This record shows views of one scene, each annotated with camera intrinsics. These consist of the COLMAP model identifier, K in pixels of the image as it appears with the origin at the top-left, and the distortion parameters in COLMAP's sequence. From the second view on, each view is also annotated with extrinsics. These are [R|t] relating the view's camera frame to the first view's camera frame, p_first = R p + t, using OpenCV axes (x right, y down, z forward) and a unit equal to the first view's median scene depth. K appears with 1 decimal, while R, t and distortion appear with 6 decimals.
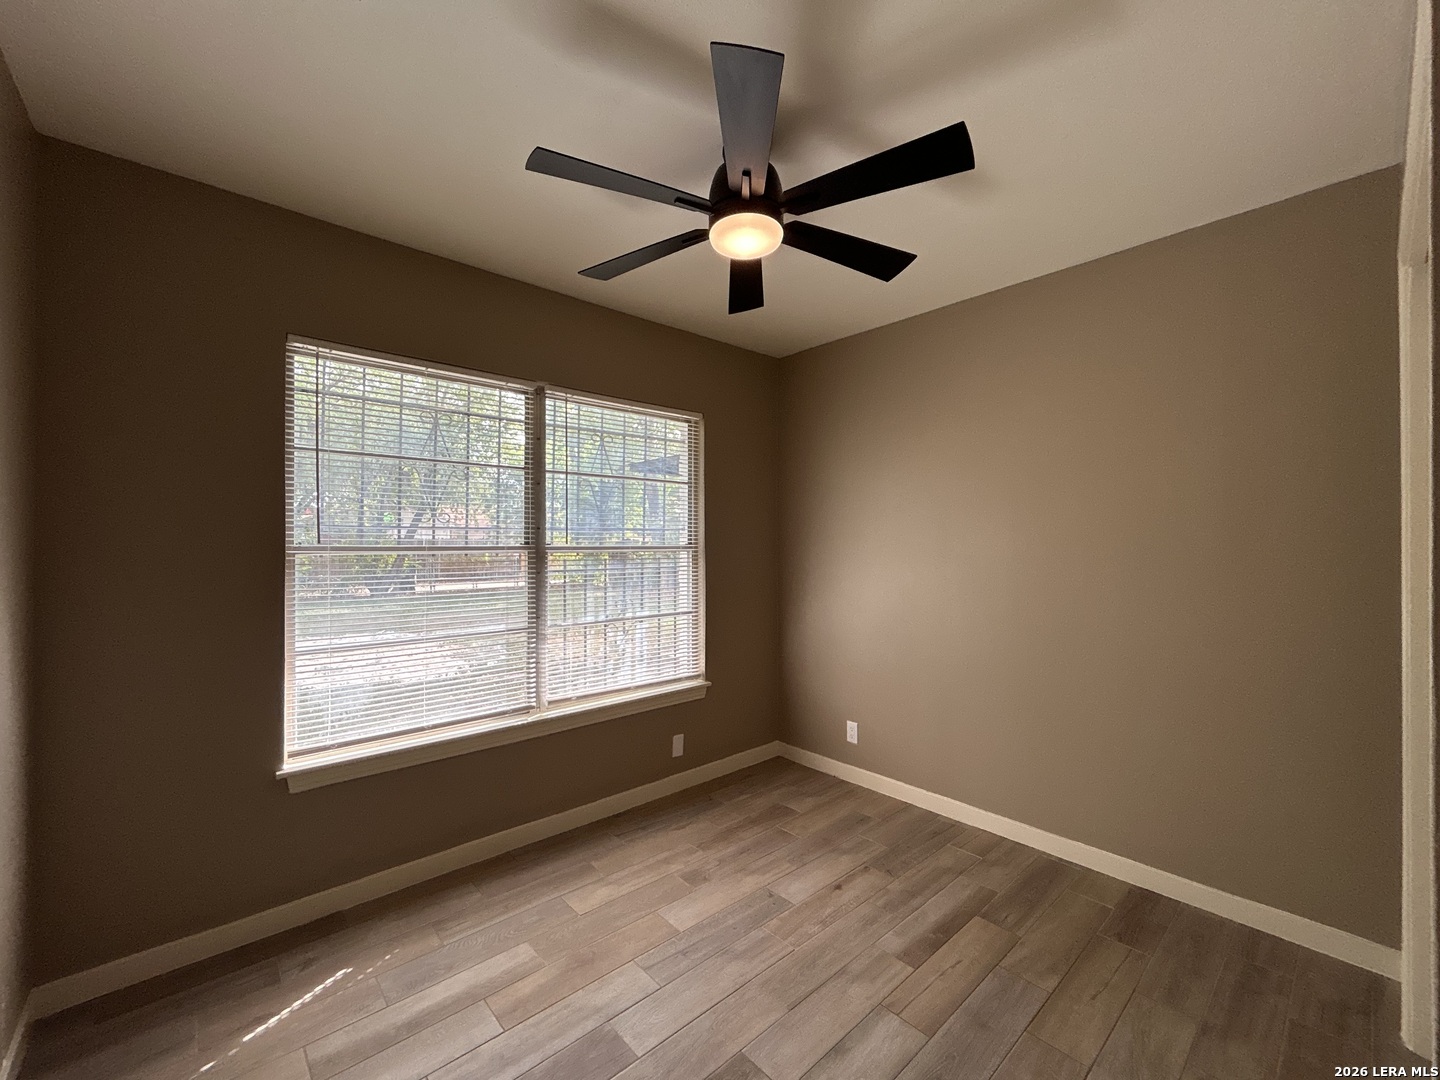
lens RADIAL K [[590.6, 0, 710.7], [0, 590.6, 539.0], [0, 0, 1]] dist [-0.004328, 0.002144]
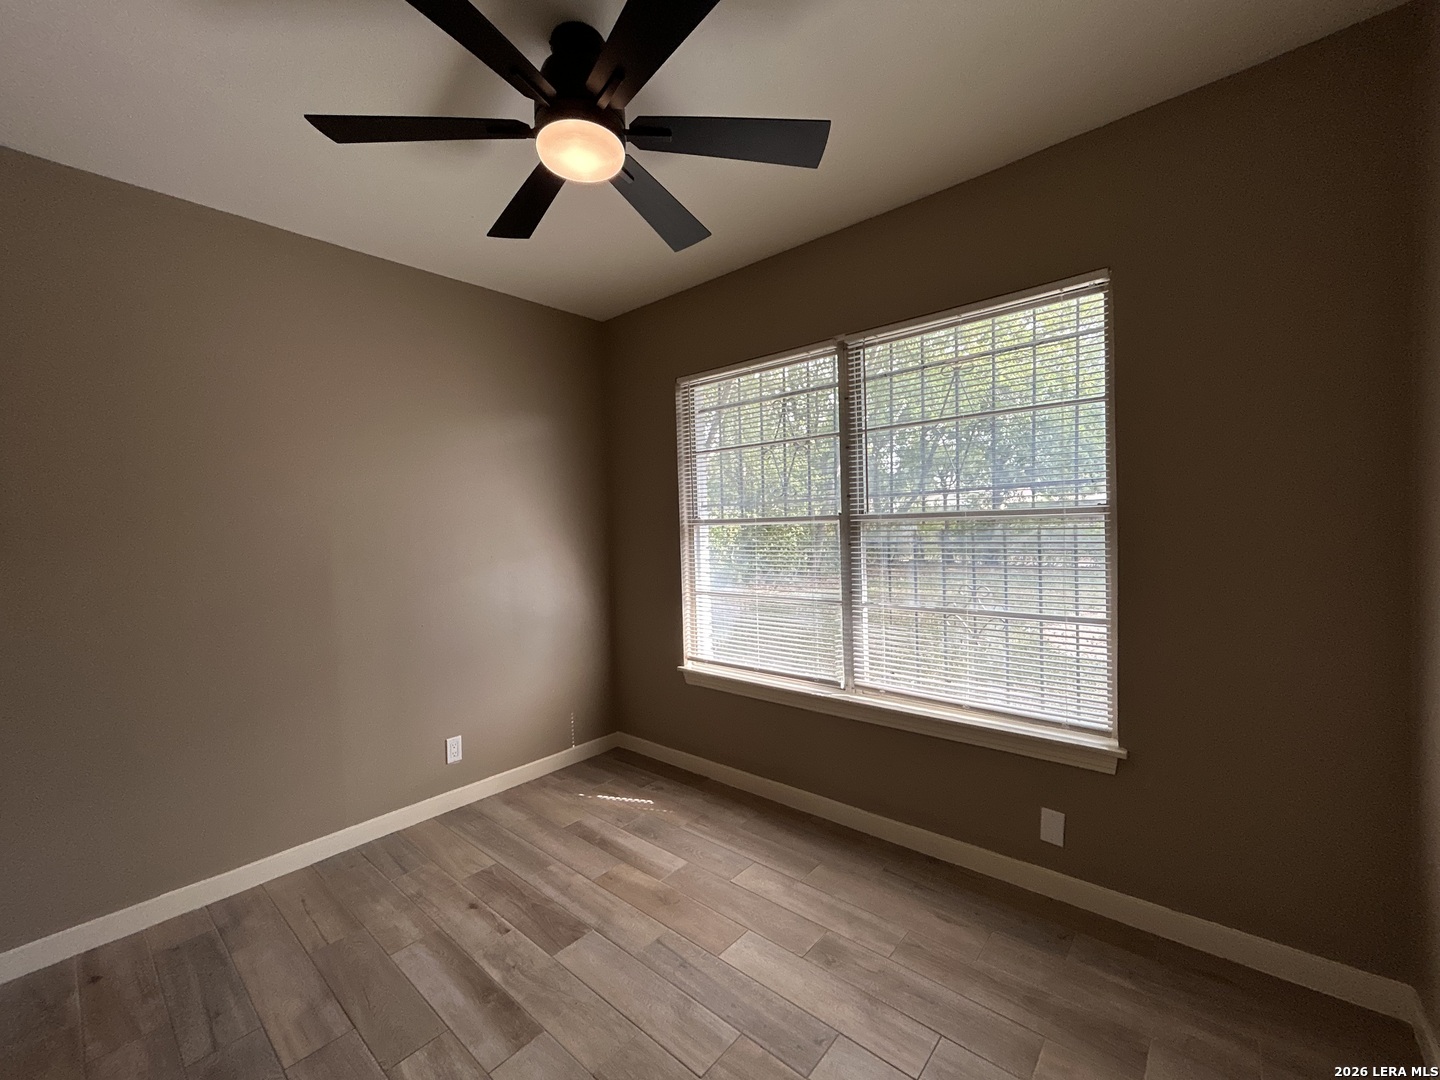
lens RADIAL K [[590.6, 0, 720.6], [0, 590.6, 536.9], [0, 0, 1]] dist [-0.004328, 0.002144]
pose [[0.135796, 0.025000, -0.990421, 0.704426], [0.039714, 0.998741, 0.030655, 0.011321], [0.989940, -0.043497, 0.134632, 0.796860]]
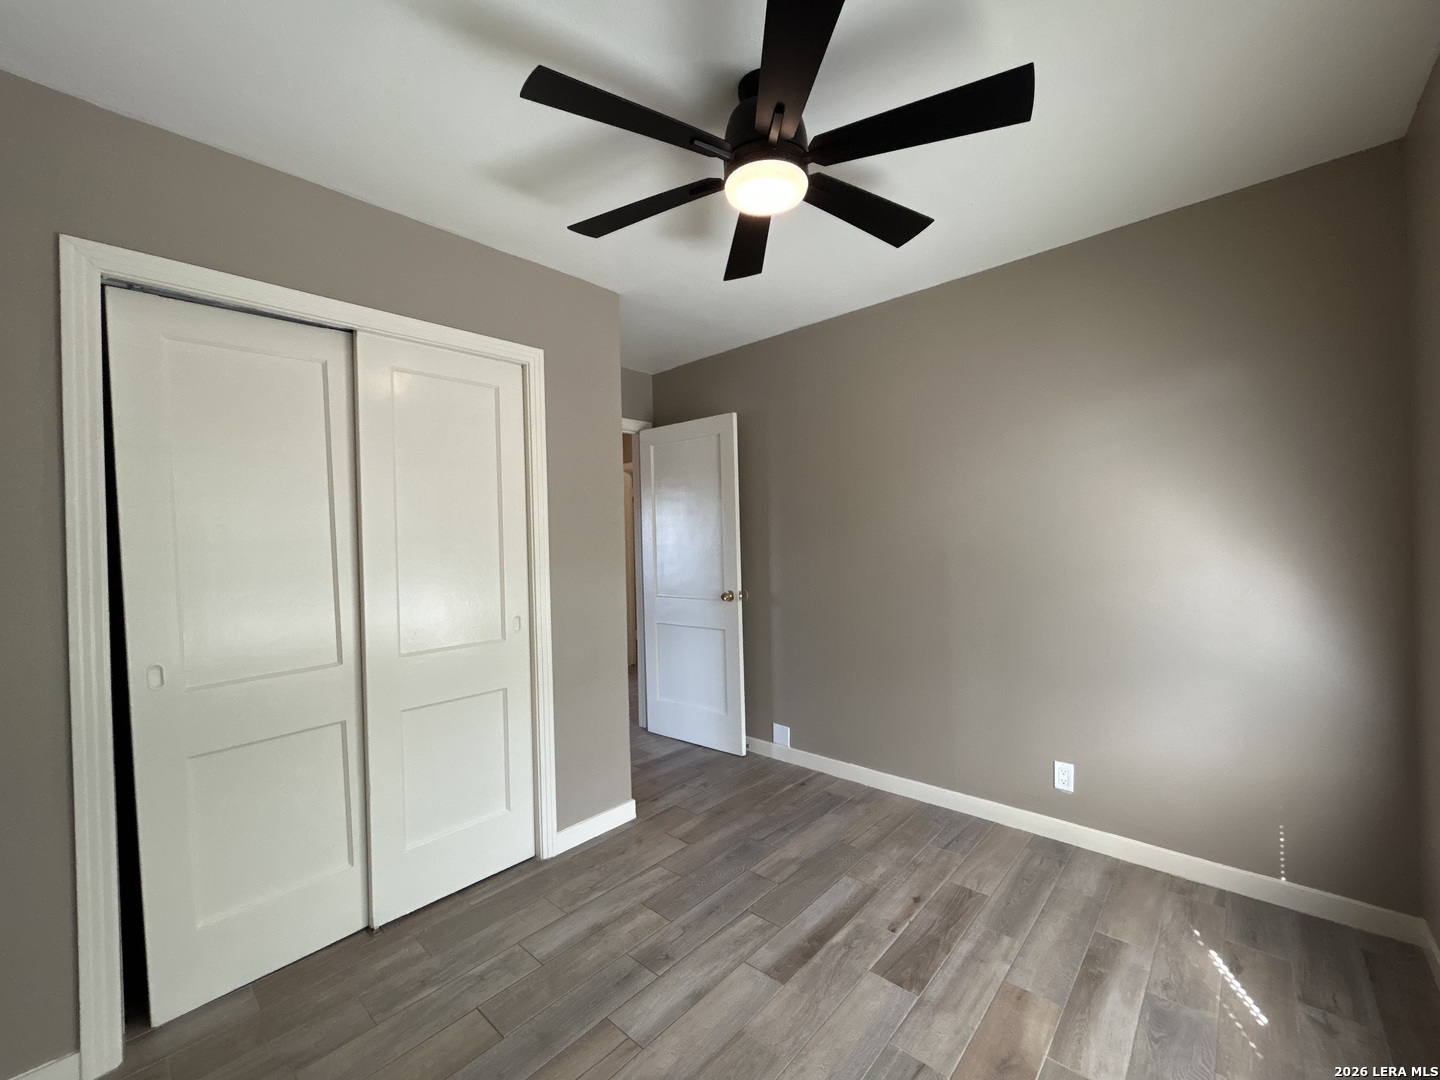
lens RADIAL K [[590.6, 0, 713.6], [0, 590.6, 539.2], [0, 0, 1]] dist [-0.004328, 0.002144]
pose [[-0.993591, 0.029293, -0.109176, 0.187760], [0.030458, 0.999495, -0.009018, 0.017874], [0.108857, -0.012286, -0.993982, 1.405062]]
